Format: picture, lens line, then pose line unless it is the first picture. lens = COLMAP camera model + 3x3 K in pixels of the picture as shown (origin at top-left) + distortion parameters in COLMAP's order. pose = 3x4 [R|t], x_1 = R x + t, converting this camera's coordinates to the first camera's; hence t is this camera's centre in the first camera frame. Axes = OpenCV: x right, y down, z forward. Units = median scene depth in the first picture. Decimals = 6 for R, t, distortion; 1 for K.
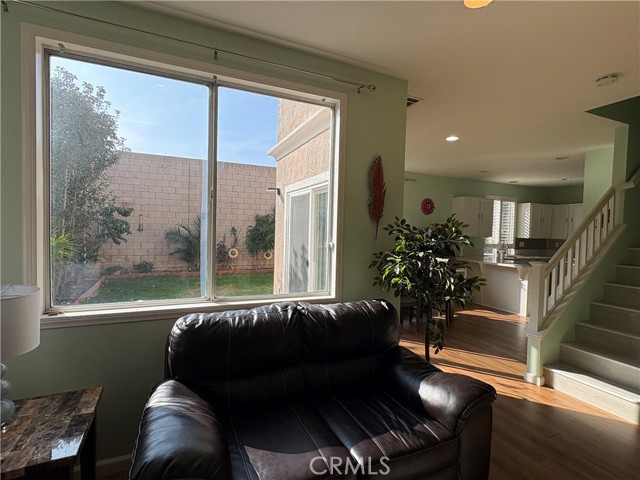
lens RADIAL K [[316.8, 0, 320.0], [0, 316.8, 240.0], [0, 0, 1]] dist [-0.000554, 0.000660]
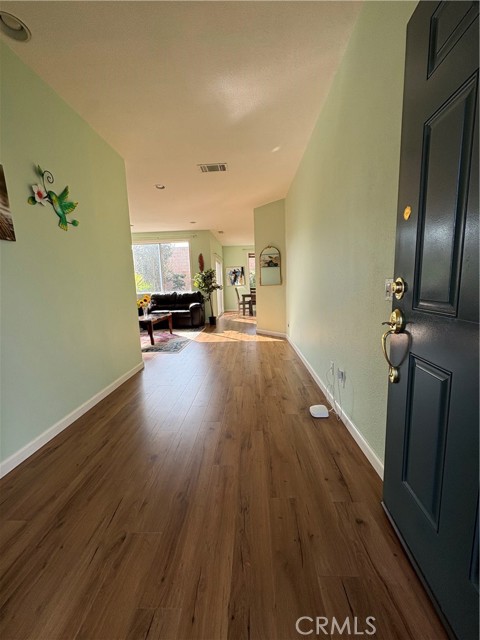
lens RADIAL K [[255.0, 0, 240.0], [0, 255.0, 320.0], [0, 0, 1]] dist [-0.000060, 0.000221]
pose [[0.894934, 0.000516, -0.446198, 0.594765], [0.044491, 0.994913, 0.090385, 0.081496], [0.443975, -0.100741, 0.890358, -0.473332]]
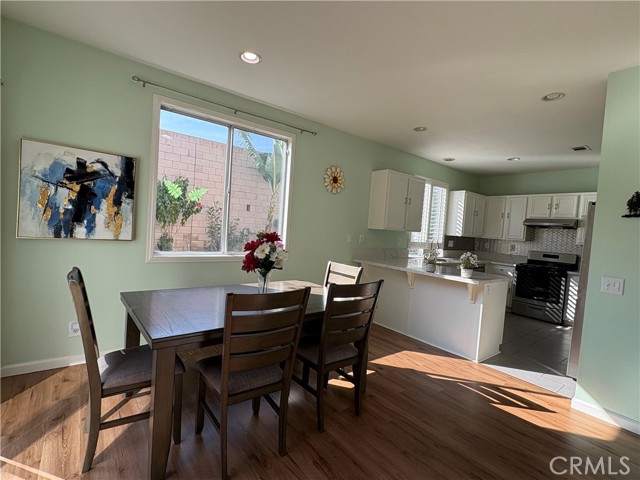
lens RADIAL K [[302.9, 0, 320.0], [0, 302.9, 240.0], [0, 0, 1]] dist [-0.000582, -0.000105]
pose [[0.970626, 0.034335, 0.238132, 0.146419], [-0.038324, 0.999192, 0.012141, 0.007740], [-0.237523, -0.020910, 0.971157, 0.356557]]
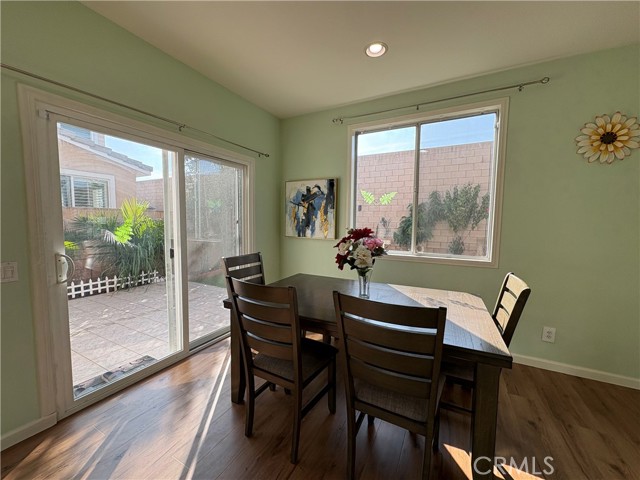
lens RADIAL K [[255.0, 0, 320.0], [0, 255.0, 240.0], [0, 0, 1]] dist [-0.000060, 0.000221]
pose [[0.616510, 0.042764, -0.786185, 0.318208], [-0.027724, 0.999084, 0.032604, 0.009961], [0.786859, 0.001696, 0.617131, 0.478130]]
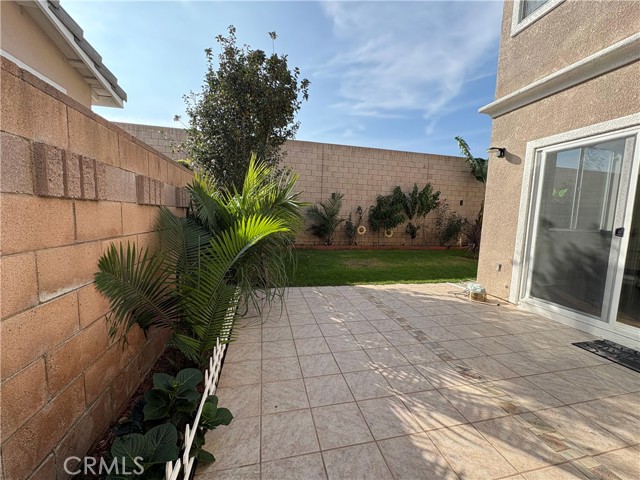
lens RADIAL K [[255.4, 0, 320.0], [0, 255.4, 240.0], [0, 0, 1]] dist [0.005228, 0.000327]
pose [[0.981432, 0.029179, -0.189579, -0.322585], [-0.018762, 0.998226, 0.056509, 0.037334], [0.190892, -0.051902, 0.980238, 0.143285]]
